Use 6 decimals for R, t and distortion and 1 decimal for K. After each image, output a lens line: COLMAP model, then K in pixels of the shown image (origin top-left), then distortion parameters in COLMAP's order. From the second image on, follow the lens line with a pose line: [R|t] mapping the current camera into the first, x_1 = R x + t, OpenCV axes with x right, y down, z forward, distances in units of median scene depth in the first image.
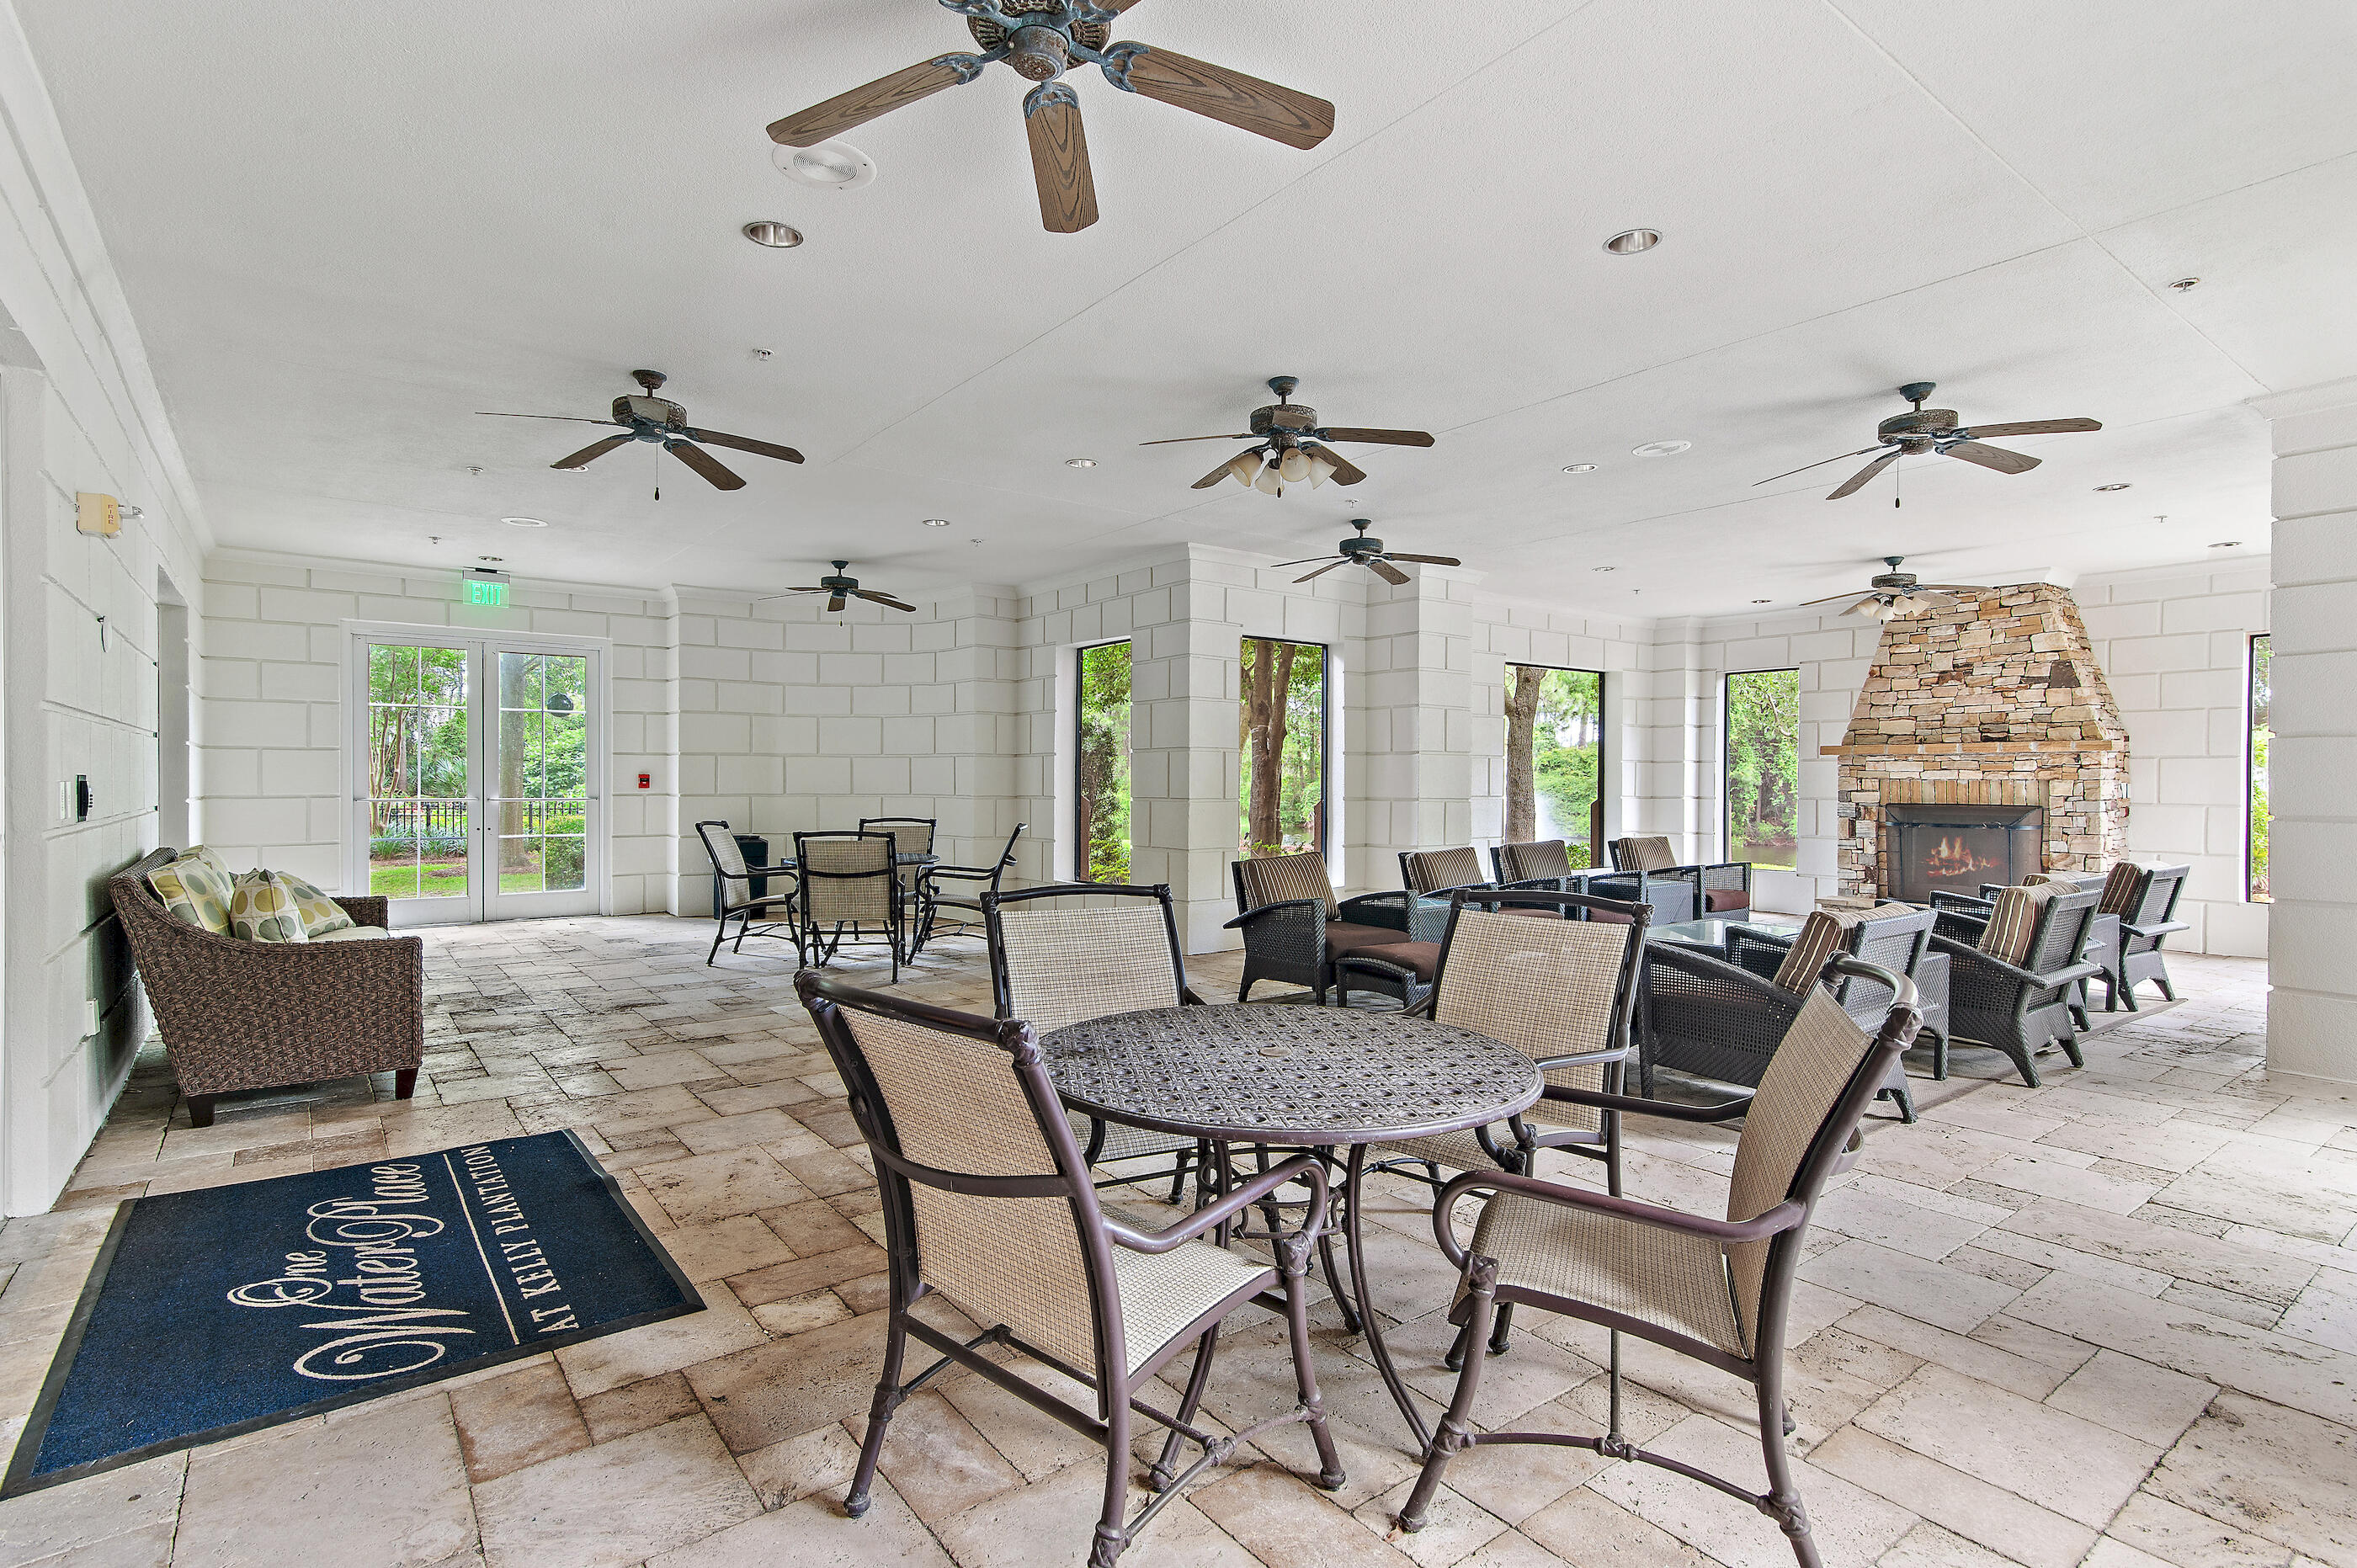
lens RADIAL K [[1149.6, 0, 1178.7], [0, 1149.6, 781.9], [0, 0, 1]] dist [0.010928, 0.000314]
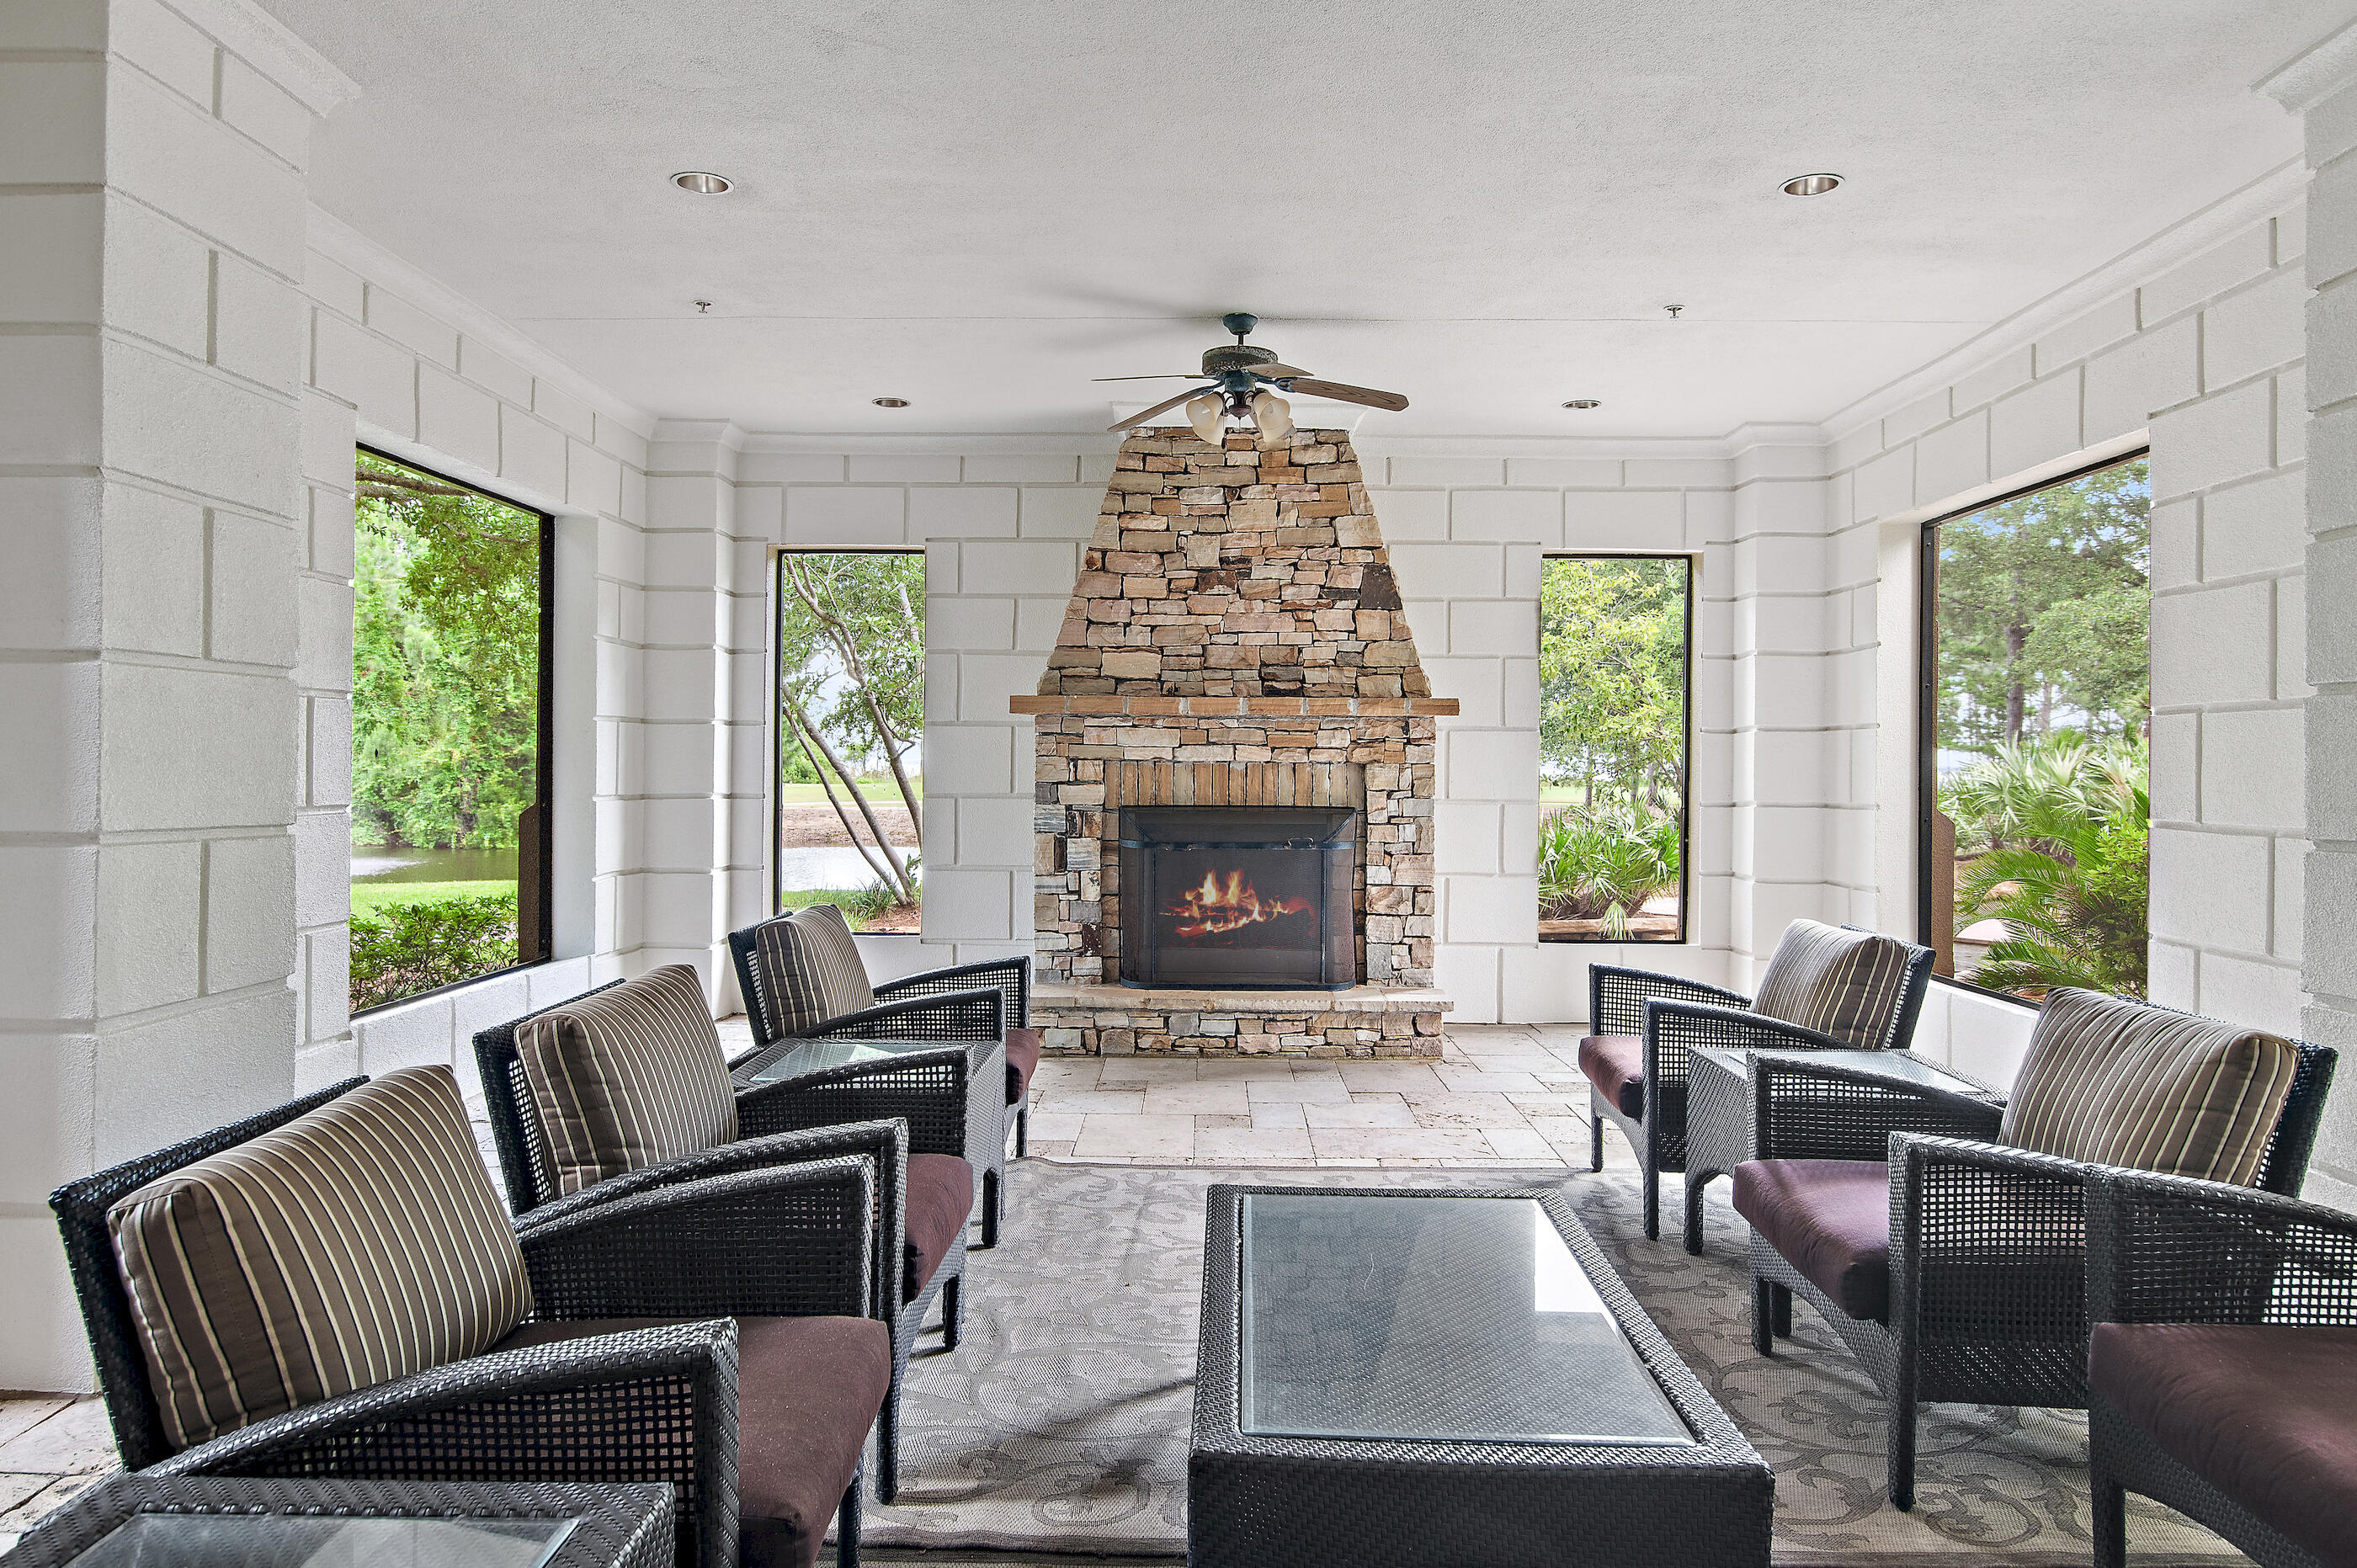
lens RADIAL K [[1485.9, 0, 1182.6], [0, 1485.9, 761.5], [0, 0, 1]] dist [-0.002225, -0.000243]
pose [[0.625000, 0.002030, 0.780622, 0.093356], [-0.003399, 0.999994, 0.000121, -0.002210], [-0.780618, -0.002729, 0.625003, 0.559988]]
